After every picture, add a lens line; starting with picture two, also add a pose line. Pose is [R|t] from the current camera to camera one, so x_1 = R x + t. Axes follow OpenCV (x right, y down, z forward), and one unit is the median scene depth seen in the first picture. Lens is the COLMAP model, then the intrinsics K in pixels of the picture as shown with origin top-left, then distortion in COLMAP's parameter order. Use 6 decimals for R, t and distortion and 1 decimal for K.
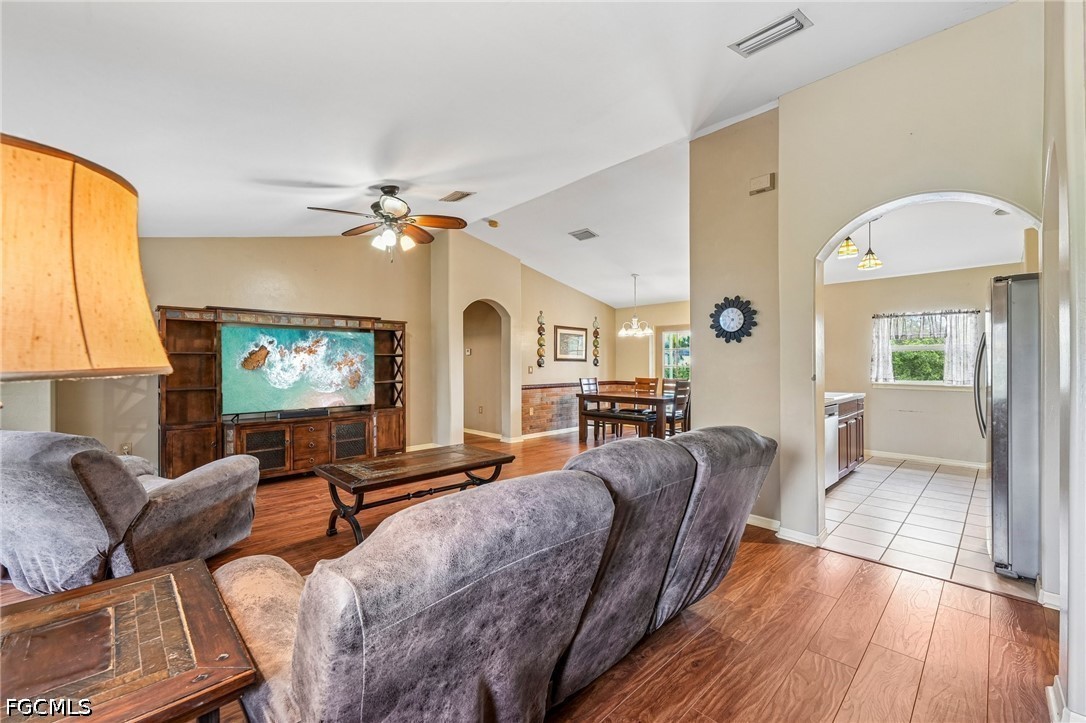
lens RADIAL K [[439.7, 0, 543.0], [0, 439.7, 361.5], [0, 0, 1]] dist [-0.002718, 0.000120]
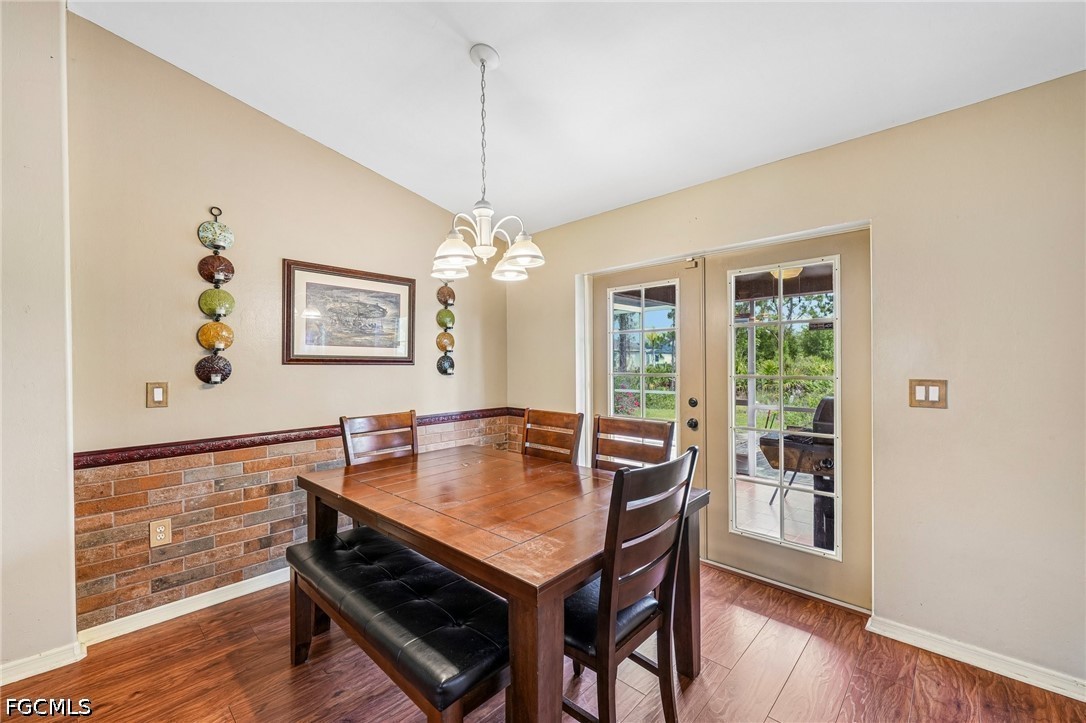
lens RADIAL K [[439.7, 0, 543.0], [0, 439.7, 361.5], [0, 0, 1]] dist [-0.002718, 0.000120]
pose [[0.999117, -0.006157, 0.041561, 0.212879], [0.006072, 0.999979, 0.002167, -0.002370], [-0.041573, -0.001912, 0.999134, 0.653633]]
